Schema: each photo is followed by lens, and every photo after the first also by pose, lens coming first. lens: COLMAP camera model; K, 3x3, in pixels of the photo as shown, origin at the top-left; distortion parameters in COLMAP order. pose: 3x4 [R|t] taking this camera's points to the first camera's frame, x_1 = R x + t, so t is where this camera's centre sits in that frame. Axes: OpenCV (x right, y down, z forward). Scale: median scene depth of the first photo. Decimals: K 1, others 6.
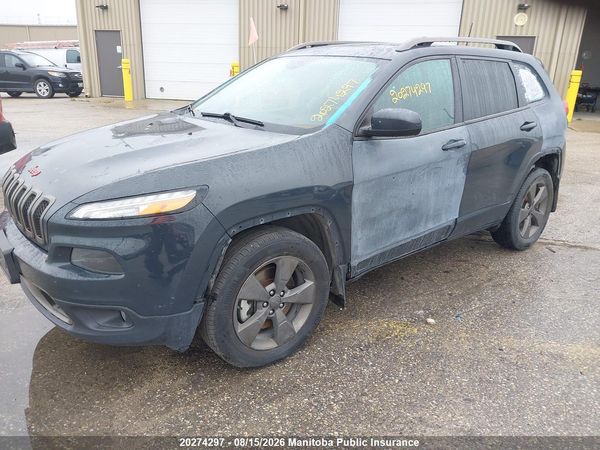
lens RADIAL K [[479.3, 0, 290.1], [0, 479.3, 226.6], [0, 0, 1]] dist [0.024608, -0.002990]
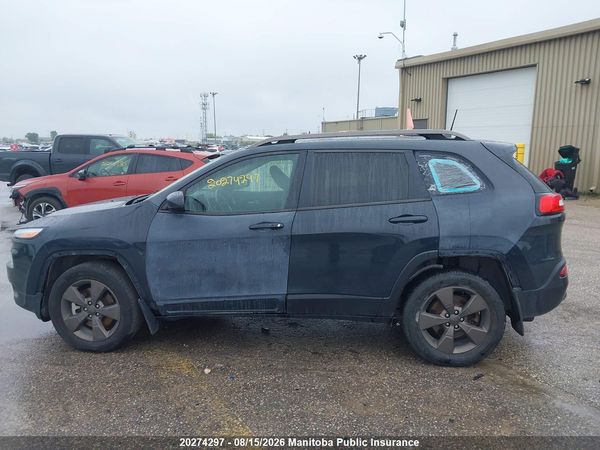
lens RADIAL K [[482.9, 0, 290.3], [0, 482.9, 224.2], [0, 0, 1]] dist [0.019589, -0.000988]
pose [[0.693198, 0.094326, -0.714548, 1.335547], [-0.207091, 0.975661, -0.072108, -0.116063], [0.690355, 0.197961, 0.695861, 0.274956]]
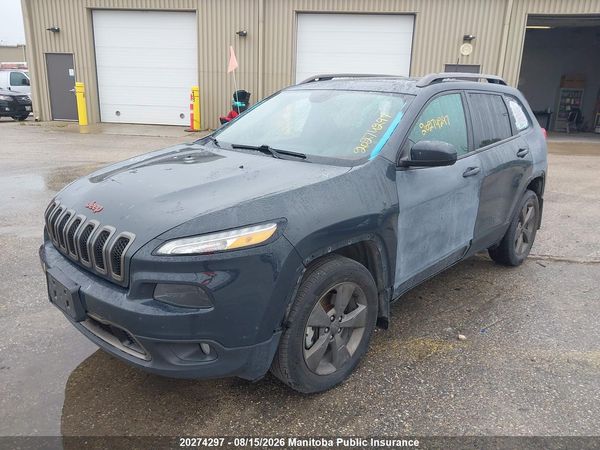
lens RADIAL K [[482.9, 0, 290.3], [0, 482.9, 224.2], [0, 0, 1]] dist [0.019589, -0.000988]
pose [[0.992805, -0.028522, 0.116297, -0.218088], [0.033969, 0.998403, -0.045129, -0.018944], [-0.114824, 0.048755, 0.992189, -0.034147]]
